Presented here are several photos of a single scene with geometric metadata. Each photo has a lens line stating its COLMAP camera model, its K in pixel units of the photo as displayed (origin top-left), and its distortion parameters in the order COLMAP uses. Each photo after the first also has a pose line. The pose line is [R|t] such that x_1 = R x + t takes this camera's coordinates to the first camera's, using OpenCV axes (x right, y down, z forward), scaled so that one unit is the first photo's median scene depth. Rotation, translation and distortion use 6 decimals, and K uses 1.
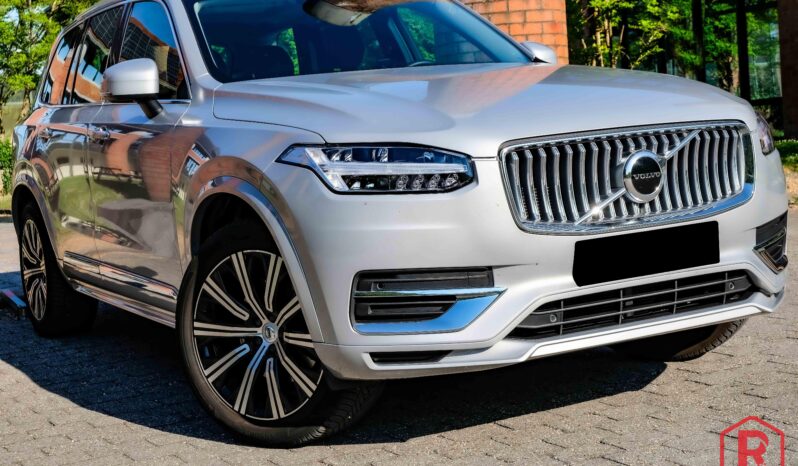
lens RADIAL K [[1187.6, 0, 398.7], [0, 1187.6, 234.0], [0, 0, 1]] dist [0.009931, 0.000000]
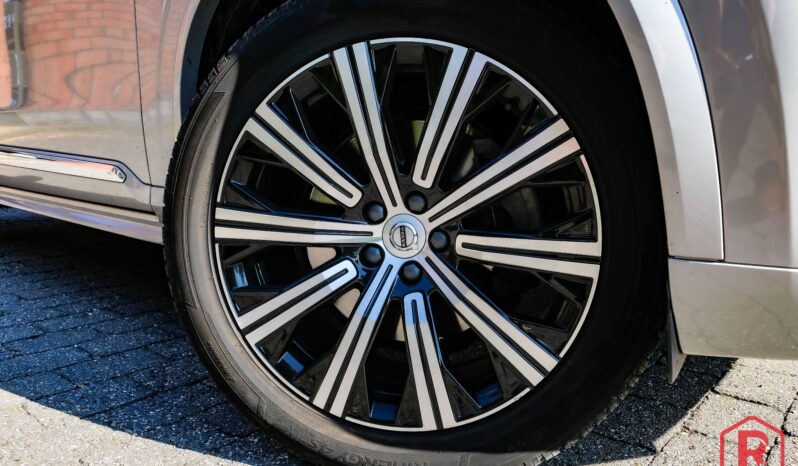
lens RADIAL K [[607.3, 0, 399.1], [0, 607.3, 232.0], [0, 0, 1]] dist [-0.021119, -0.001859]
pose [[0.934614, 0.033580, 0.354074, -0.192267], [-0.049271, 0.998158, 0.035391, 0.072981], [-0.352233, -0.050522, 0.934548, 0.779451]]
